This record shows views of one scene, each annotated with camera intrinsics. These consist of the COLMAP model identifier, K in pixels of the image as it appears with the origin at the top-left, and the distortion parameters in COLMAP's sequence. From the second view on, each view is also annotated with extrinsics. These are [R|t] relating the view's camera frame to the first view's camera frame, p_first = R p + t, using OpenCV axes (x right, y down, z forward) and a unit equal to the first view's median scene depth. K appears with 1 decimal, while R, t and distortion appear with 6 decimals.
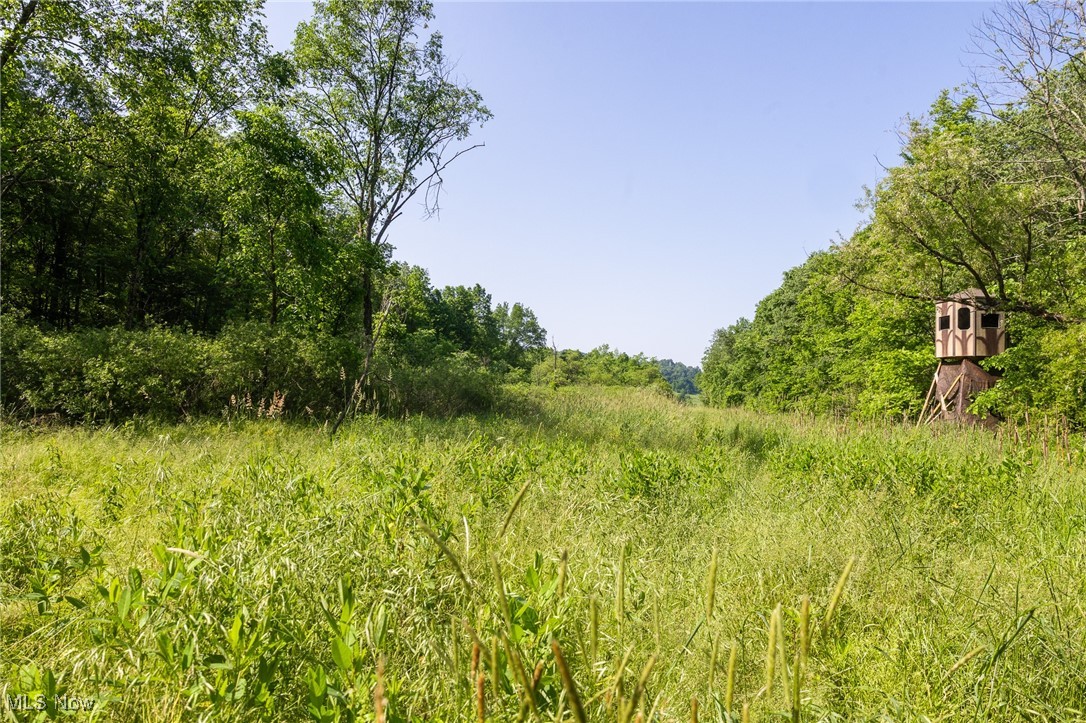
lens RADIAL K [[749.5, 0, 544.5], [0, 749.5, 365.3], [0, 0, 1]] dist [-0.001347, 0.001329]
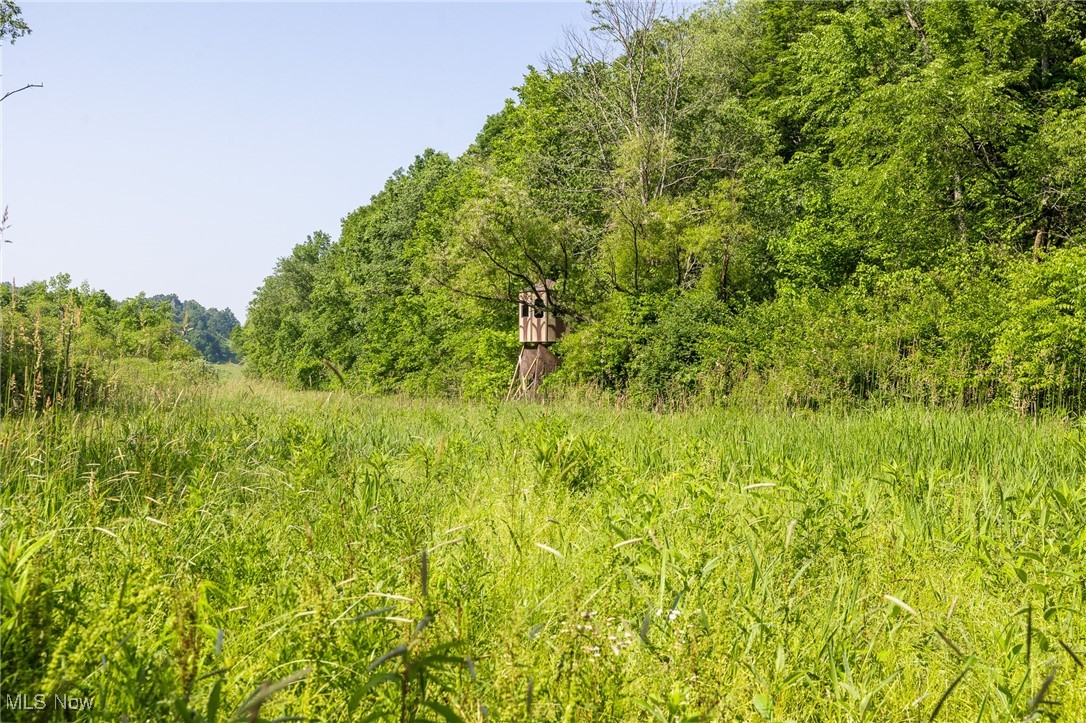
lens RADIAL K [[1468.2, 0, 543.3], [0, 1468.2, 360.7], [0, 0, 1]] dist [0.005344, 0.000000]
pose [[0.915646, -0.019596, 0.401508, -0.081241], [0.004448, 0.999244, 0.038624, -0.017564], [-0.401962, -0.033580, 0.915041, -0.259644]]
